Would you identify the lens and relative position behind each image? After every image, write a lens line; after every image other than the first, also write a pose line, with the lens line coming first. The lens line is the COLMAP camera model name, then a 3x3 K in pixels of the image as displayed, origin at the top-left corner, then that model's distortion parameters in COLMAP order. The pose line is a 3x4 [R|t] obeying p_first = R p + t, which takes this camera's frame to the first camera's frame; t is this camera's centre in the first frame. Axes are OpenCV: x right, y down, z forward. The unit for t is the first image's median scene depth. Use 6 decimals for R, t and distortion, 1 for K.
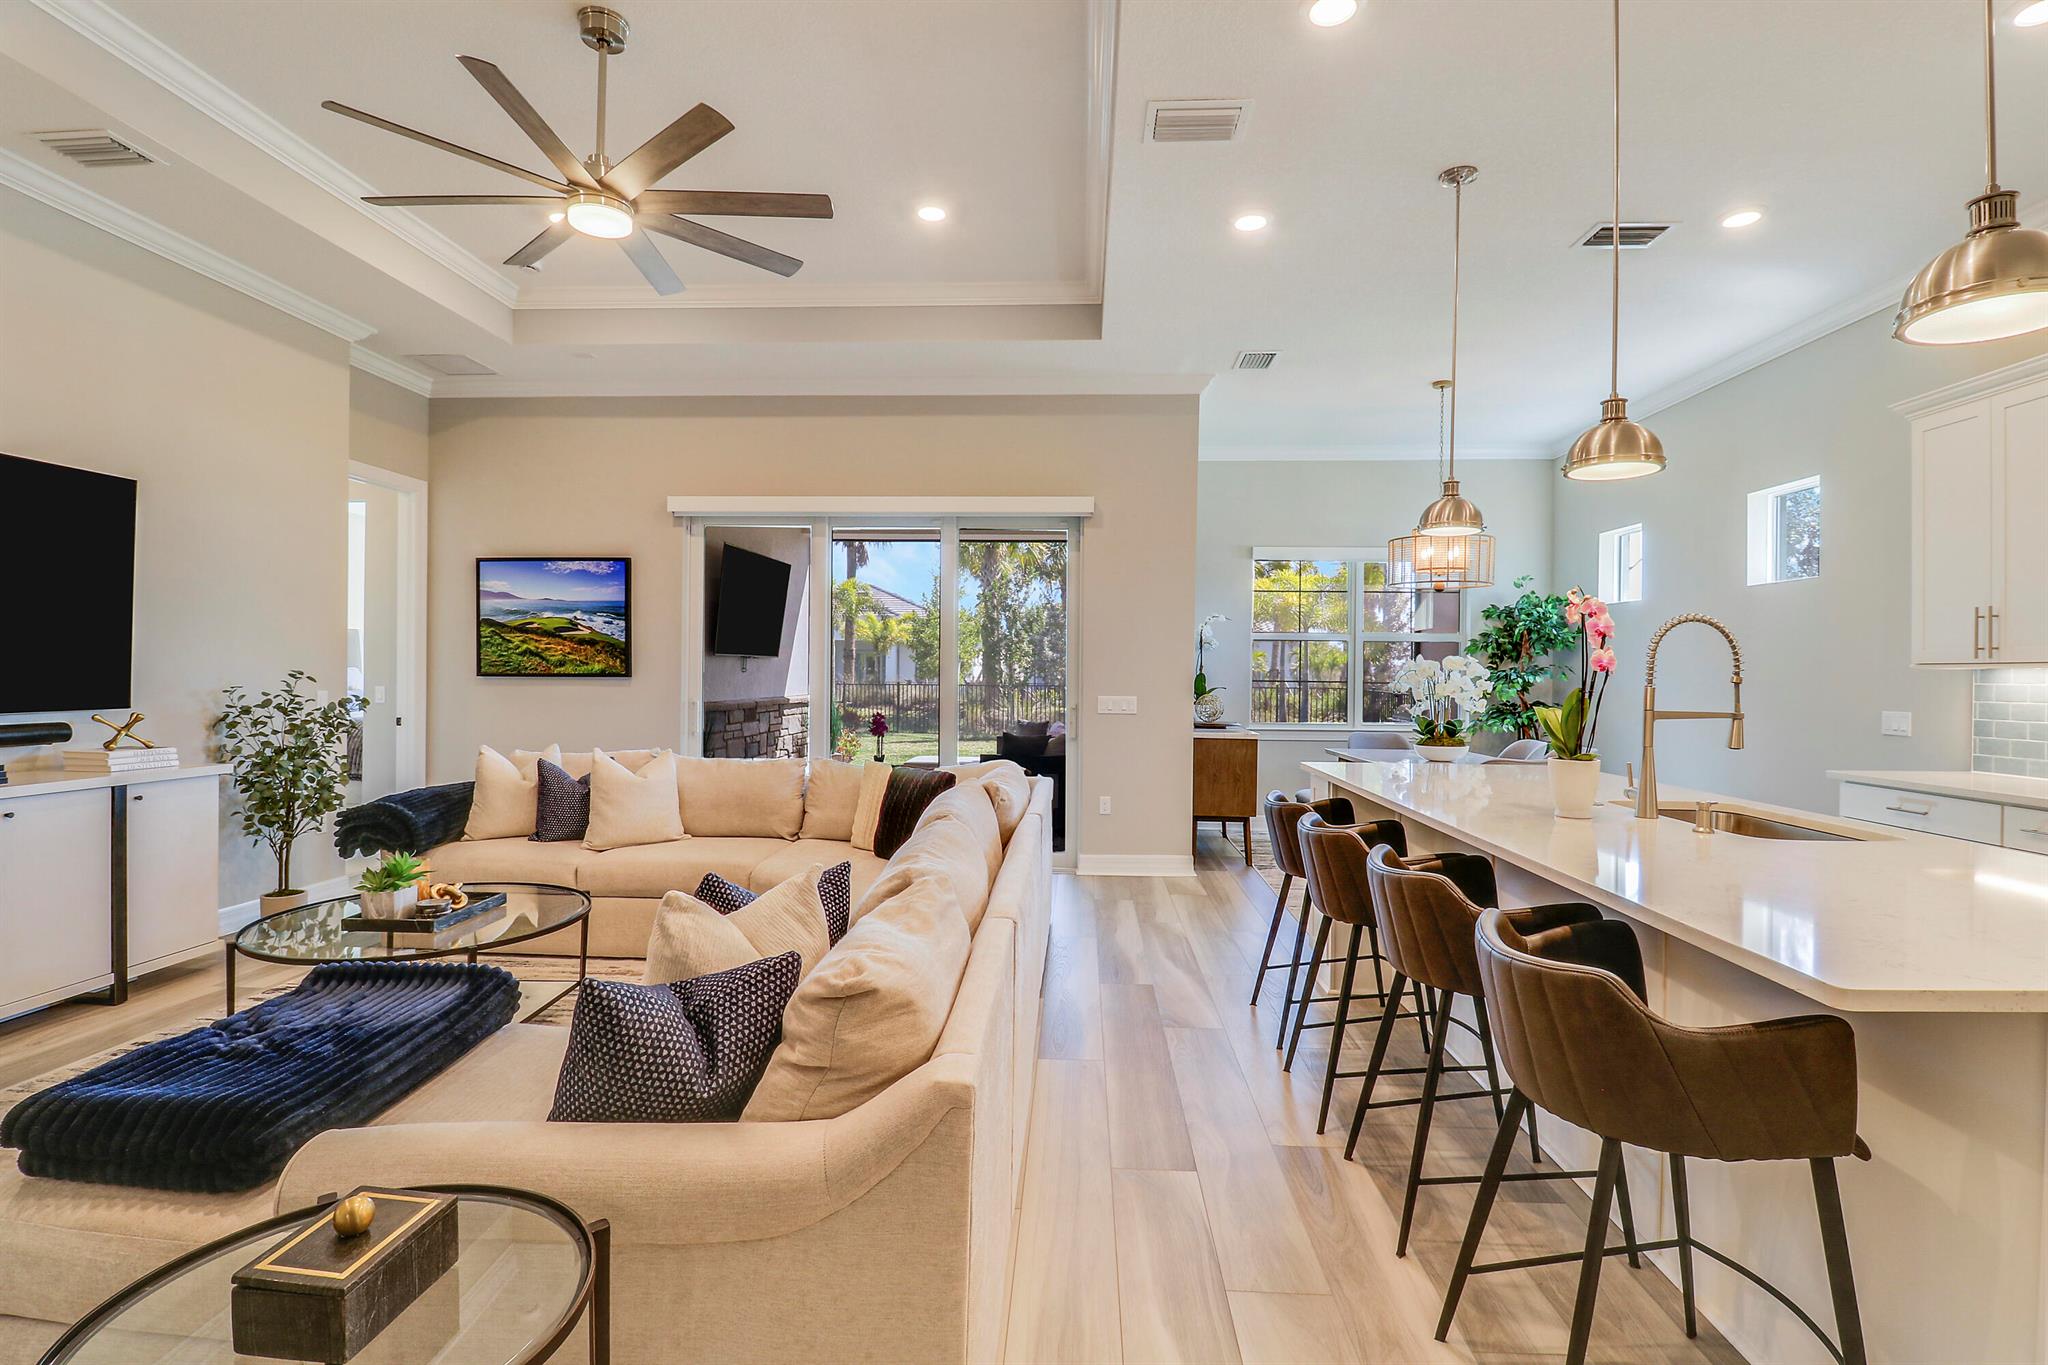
lens RADIAL K [[956.3, 0, 1028.9], [0, 956.3, 675.8], [0, 0, 1]] dist [-0.001840, -0.005533]
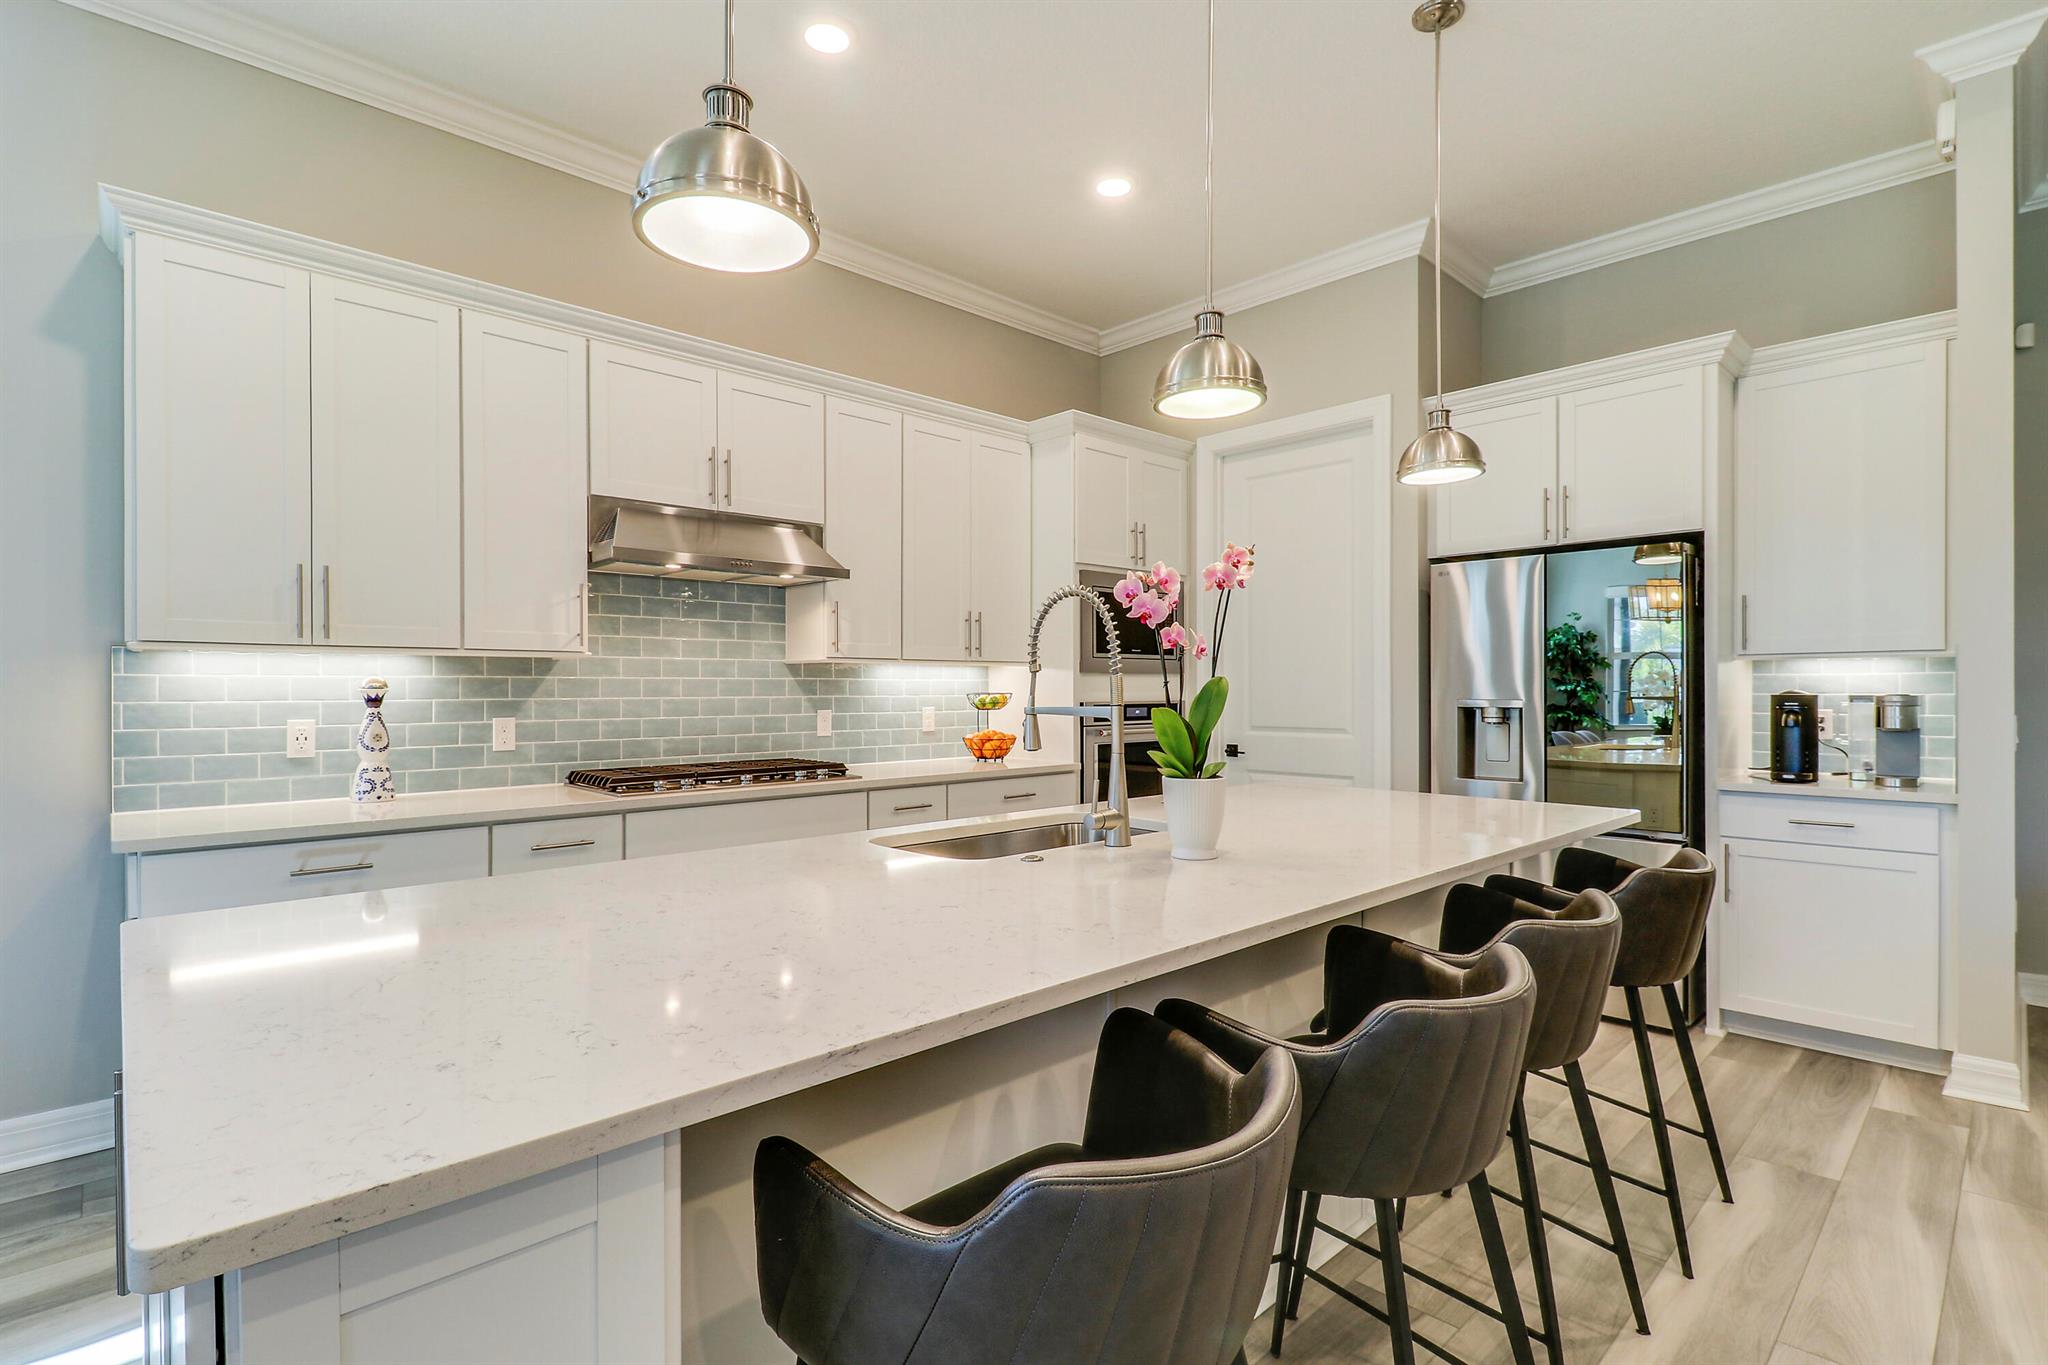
lens RADIAL K [[961.0, 0, 1018.5], [0, 961.0, 685.2], [0, 0, 1]] dist [-0.000525, -0.007804]
pose [[-0.725760, -0.006549, 0.687917, 0.100957], [-0.004564, 0.999979, 0.004704, 0.008419], [-0.687933, 0.000275, -0.725774, 0.914072]]
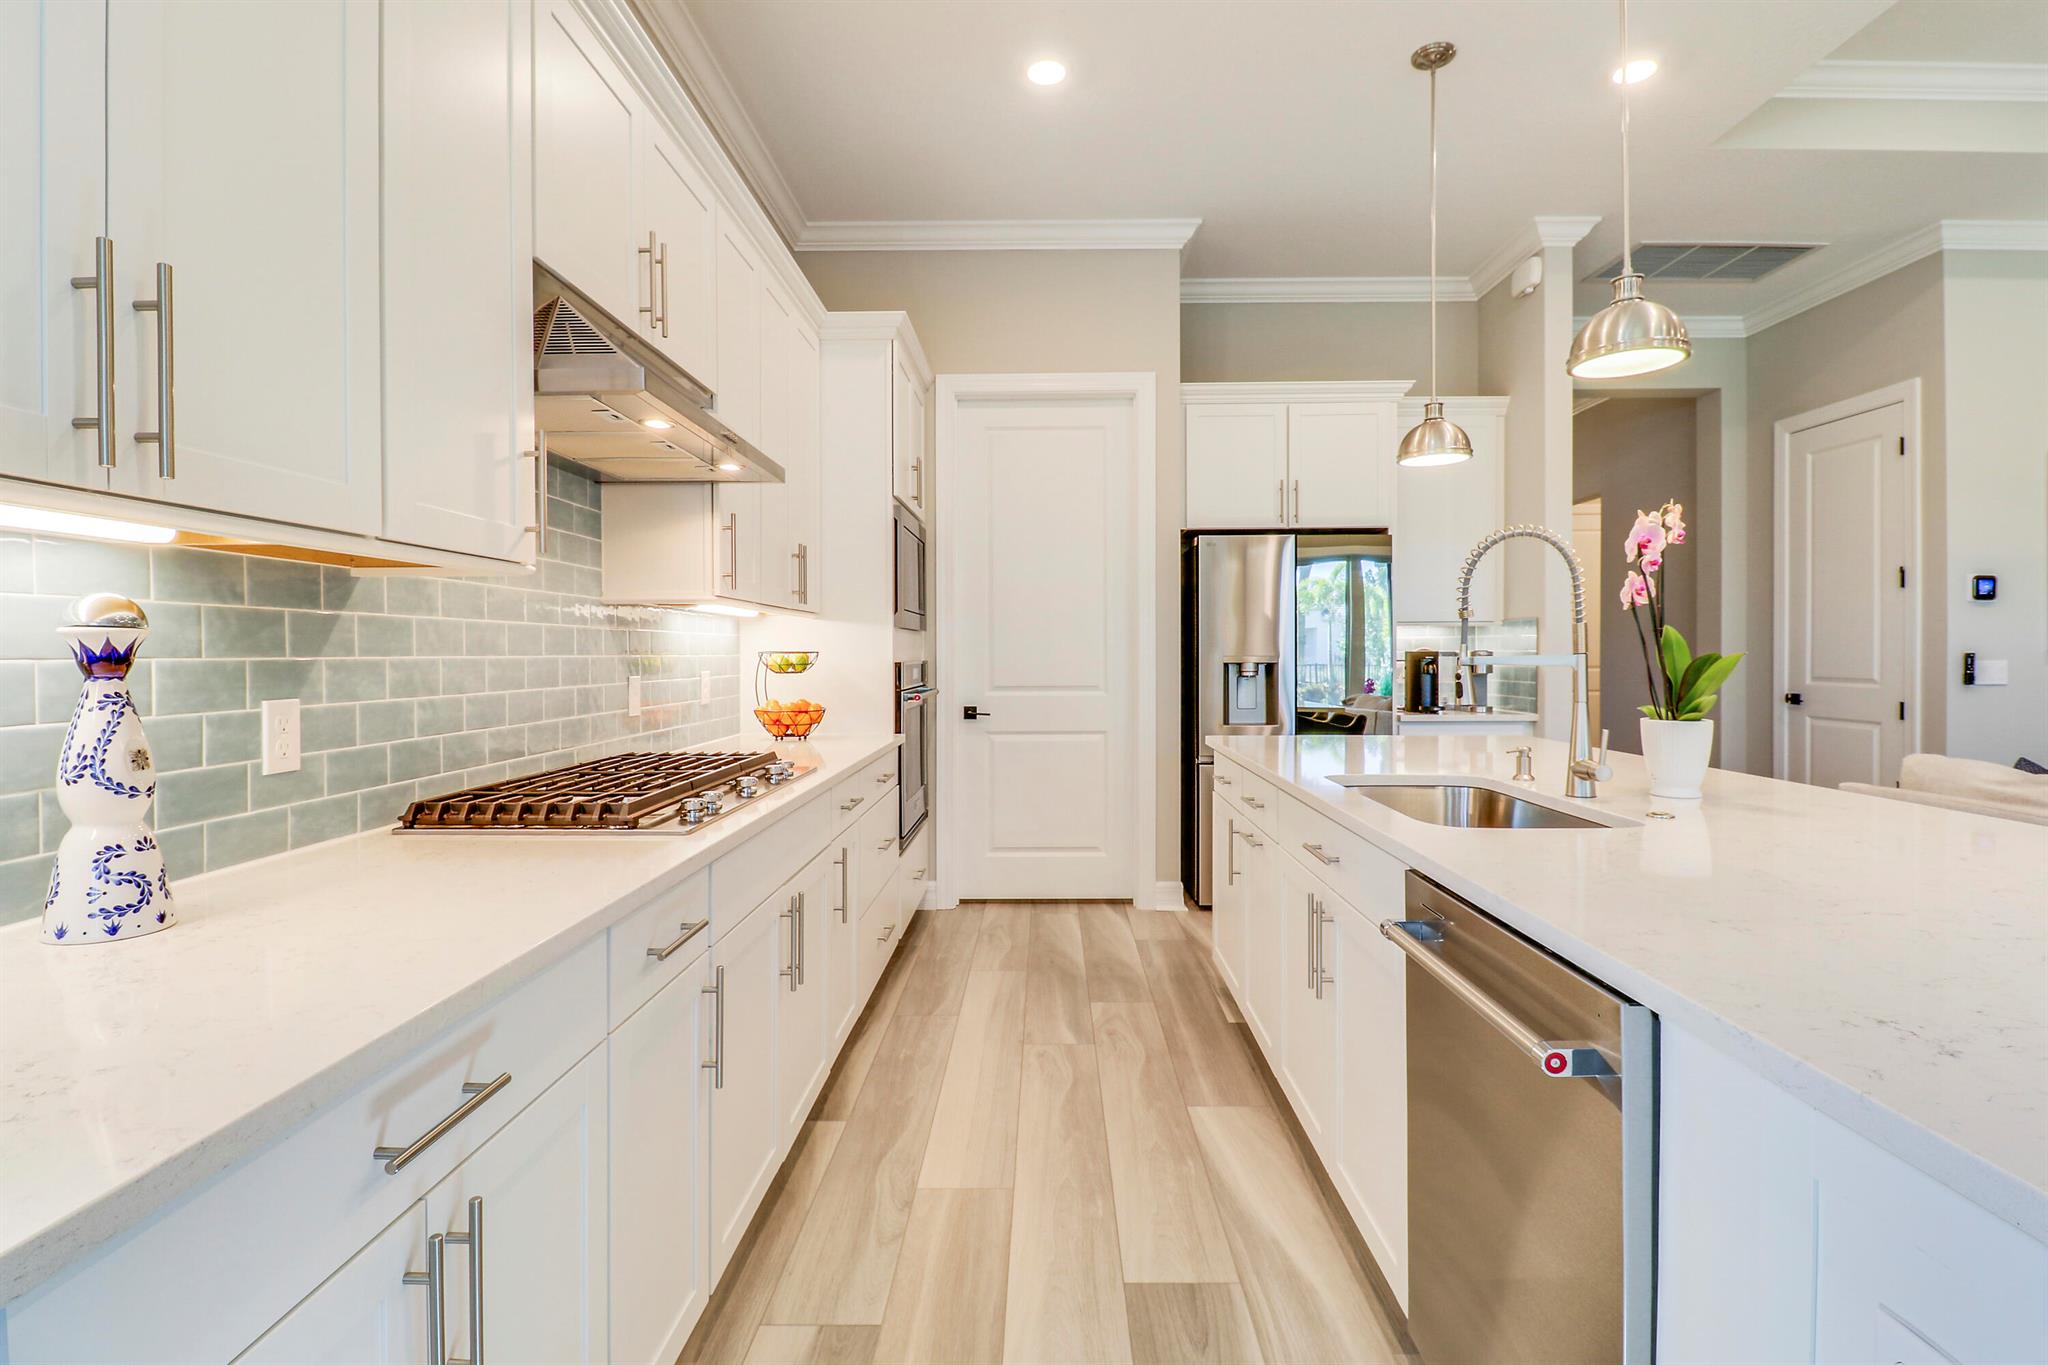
lens RADIAL K [[961.0, 0, 1026.4], [0, 961.0, 665.0], [0, 0, 1]] dist [-0.000525, -0.007804]
pose [[-0.999047, -0.005910, -0.043237, 0.627131], [-0.006506, 0.999886, 0.013654, 0.019992], [0.043152, 0.013922, -0.998972, 0.986062]]
